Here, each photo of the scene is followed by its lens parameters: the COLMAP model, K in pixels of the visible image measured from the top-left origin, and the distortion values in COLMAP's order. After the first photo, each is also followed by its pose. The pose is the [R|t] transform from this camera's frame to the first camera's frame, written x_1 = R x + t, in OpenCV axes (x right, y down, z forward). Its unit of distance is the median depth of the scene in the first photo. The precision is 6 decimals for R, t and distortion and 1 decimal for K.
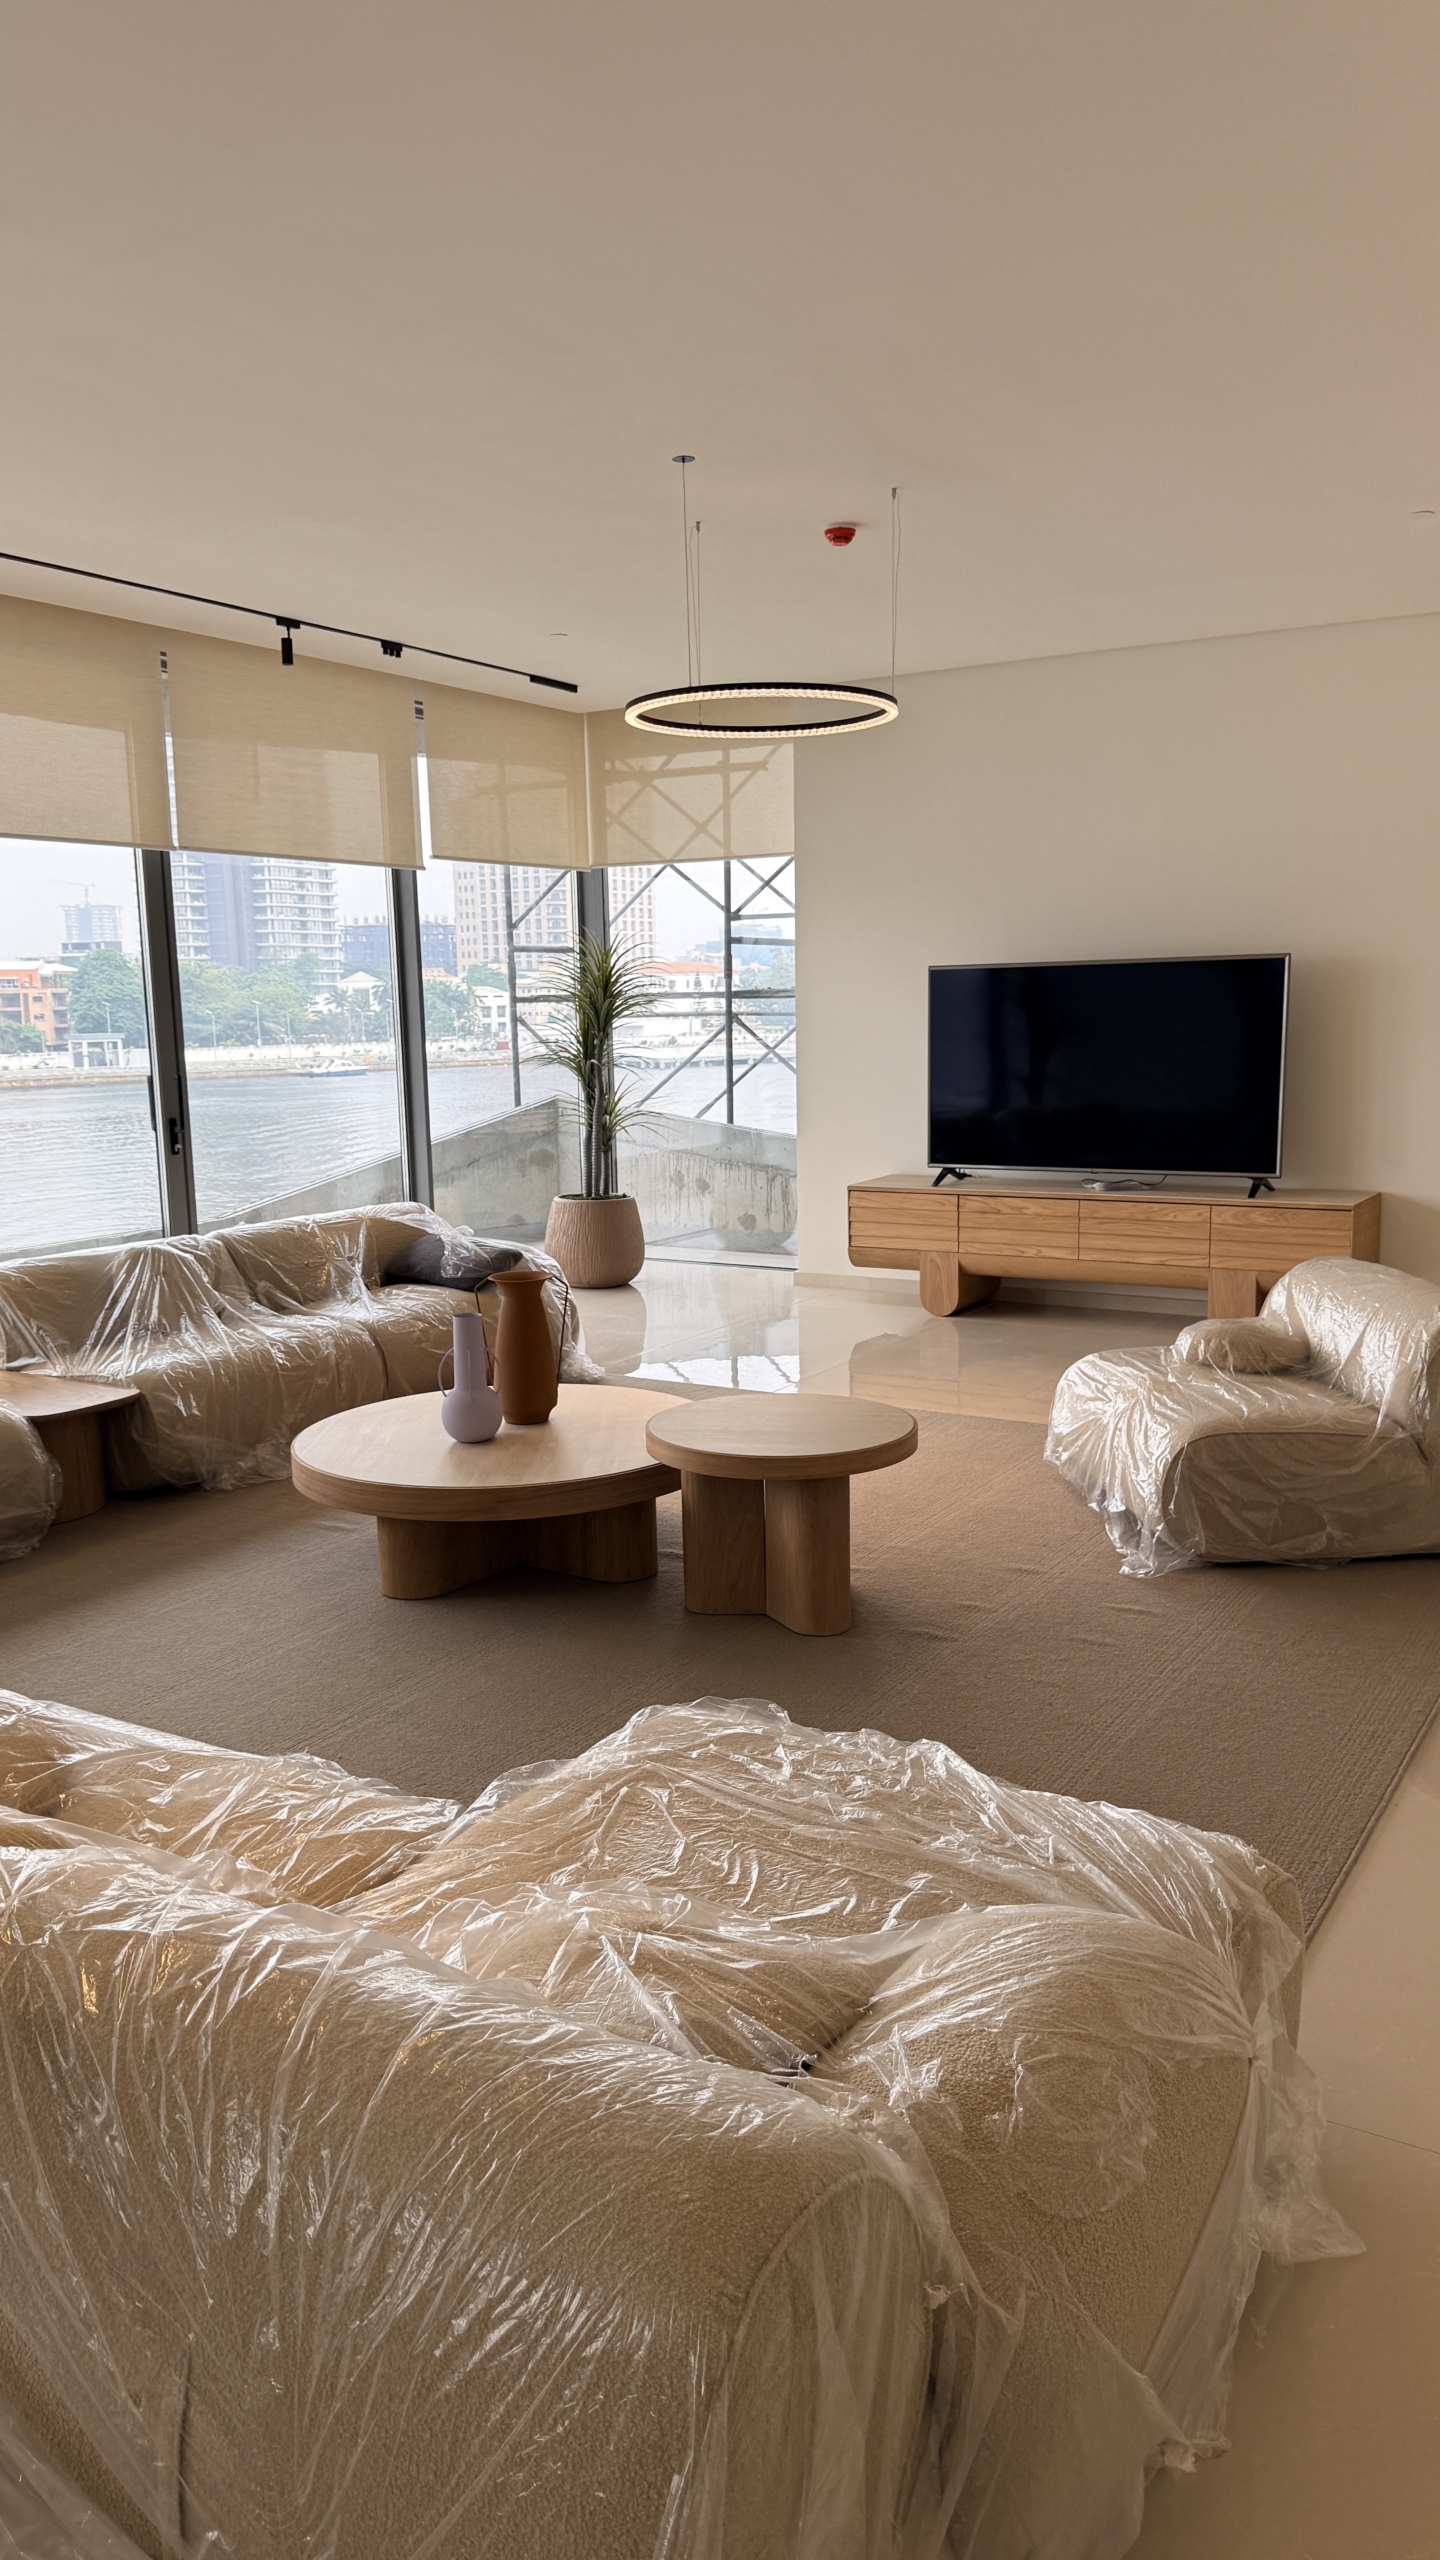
lens RADIAL K [[1777.4, 0, 728.0], [0, 1777.4, 1285.4], [0, 0, 1]] dist [0.185935, -0.394812]
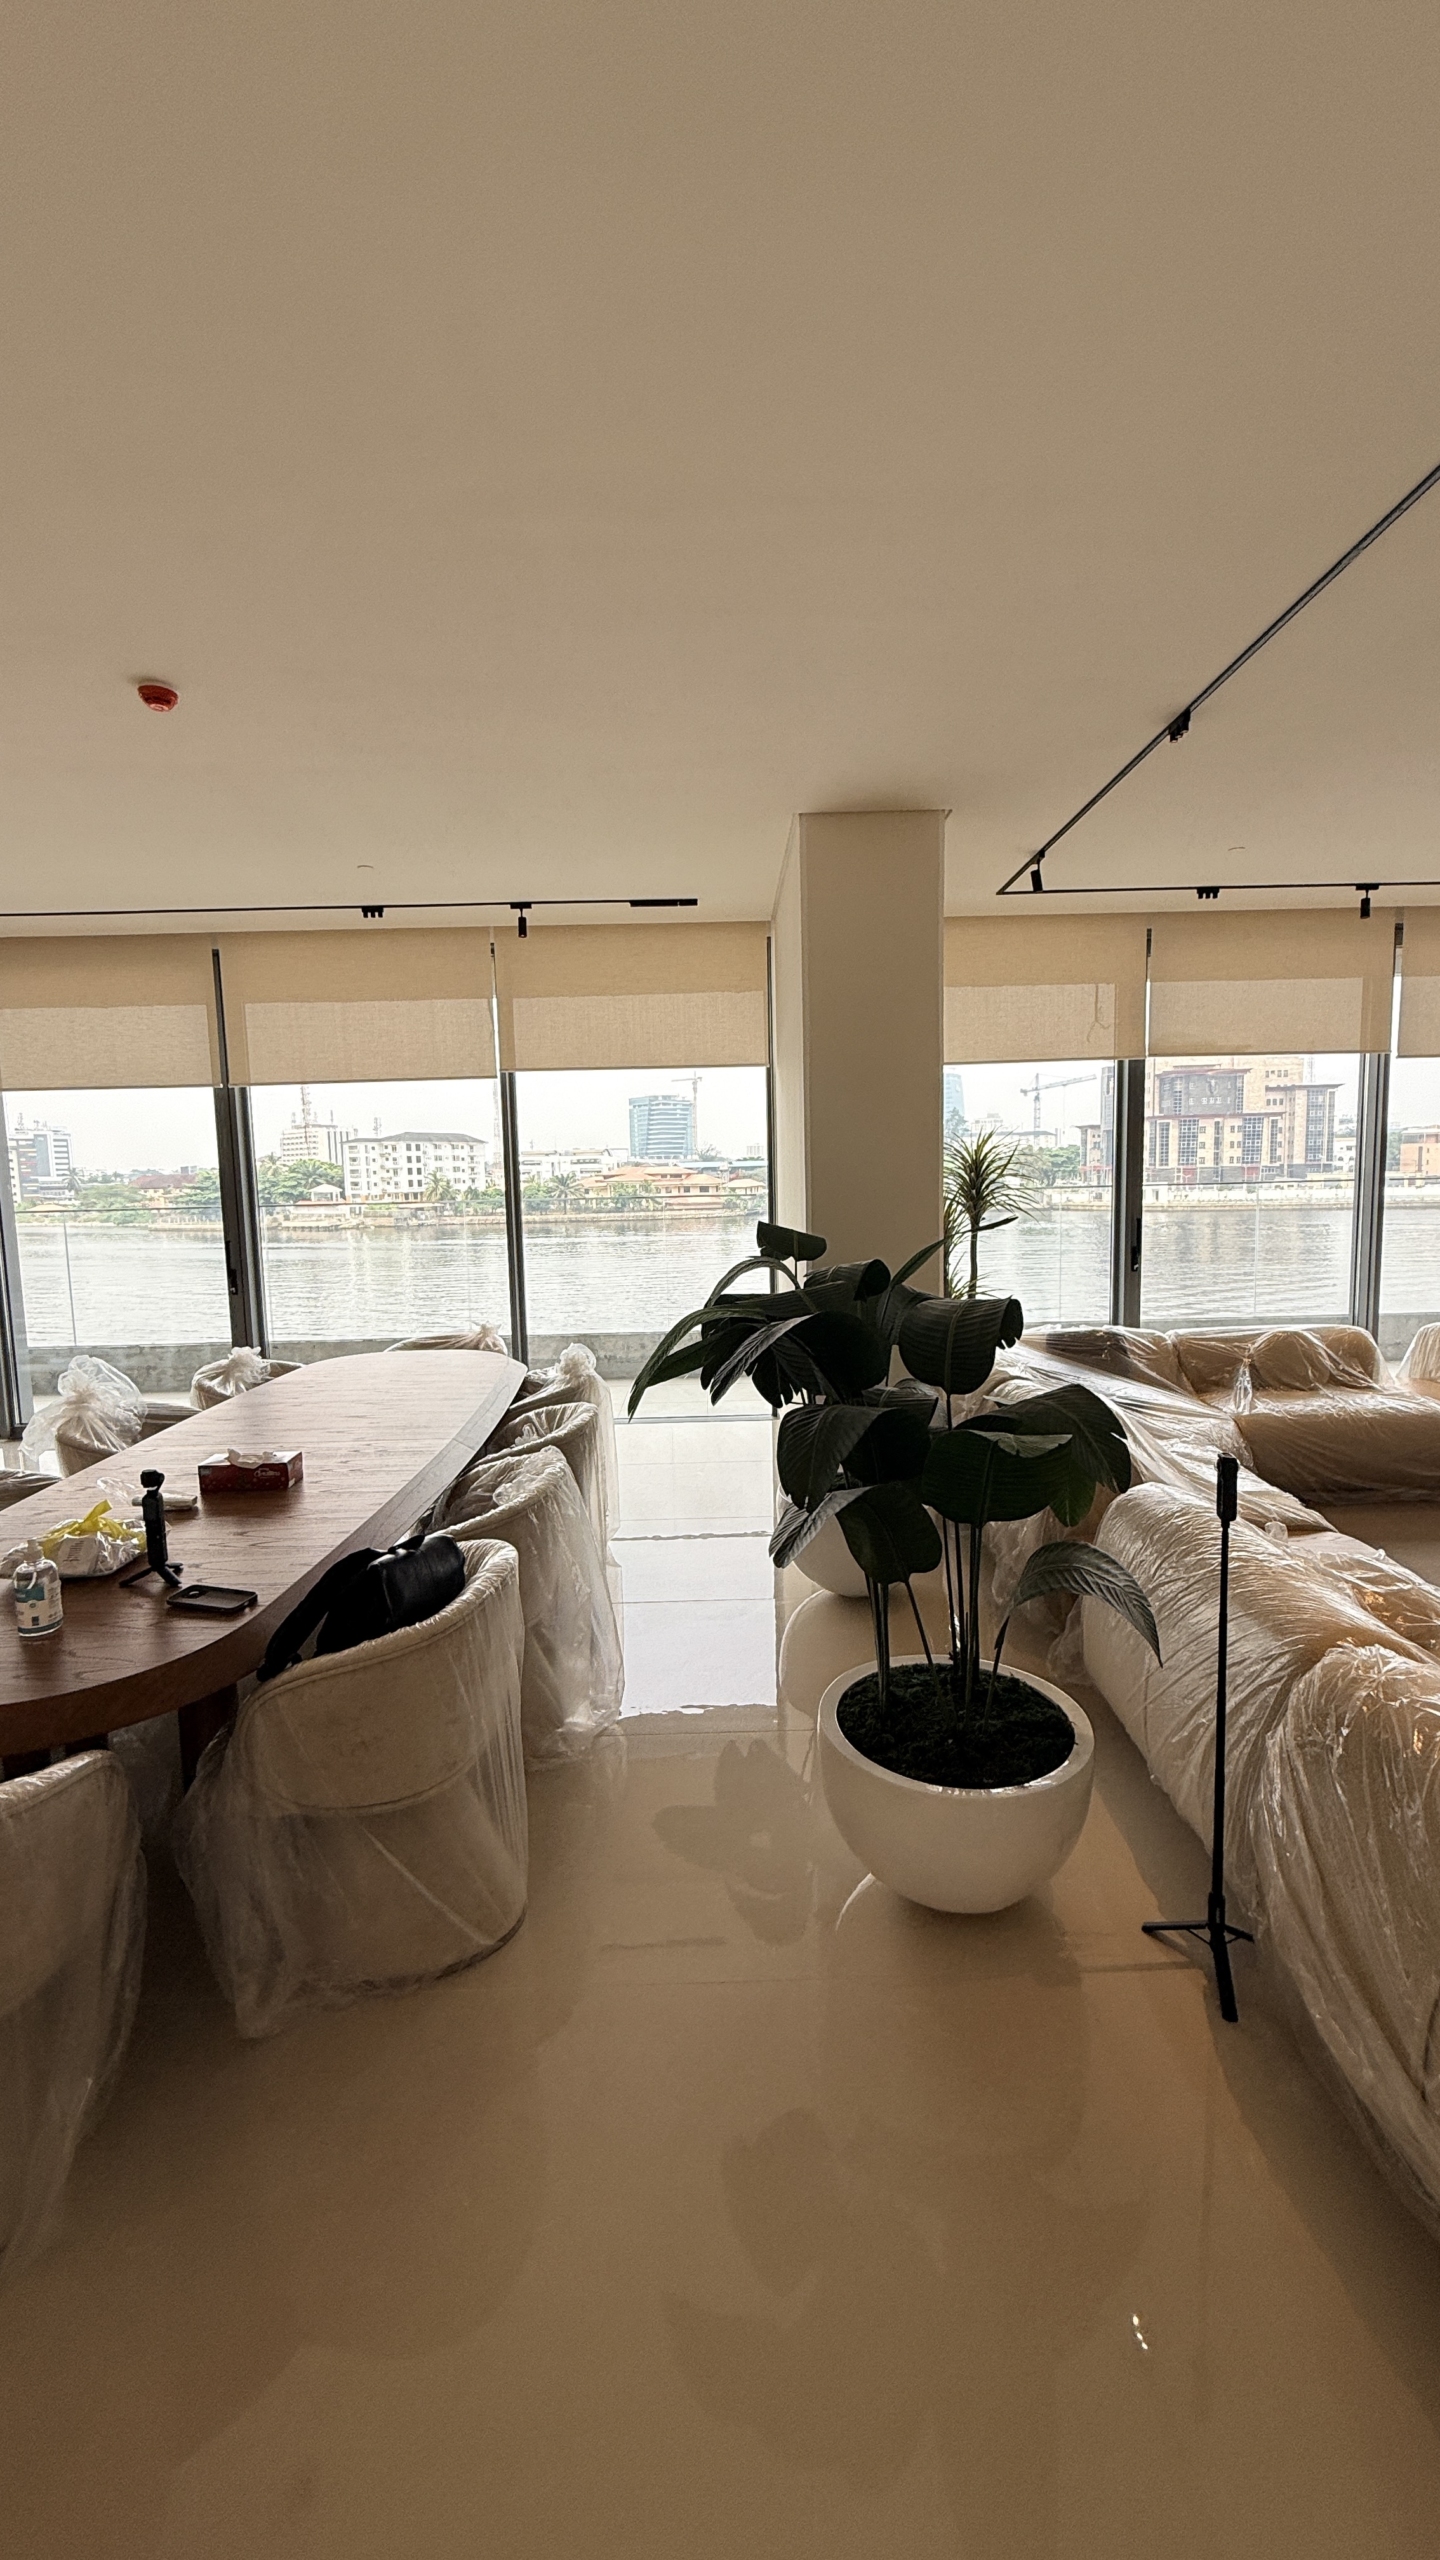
lens RADIAL K [[1021.0, 0, 724.1], [0, 1021.0, 1277.9], [0, 0, 1]] dist [-0.000251, 0.000088]
pose [[0.564088, 0.072765, -0.822502, 0.487656], [-0.109461, 0.993908, 0.012858, -0.111359], [0.818427, 0.082779, 0.568616, 0.699197]]
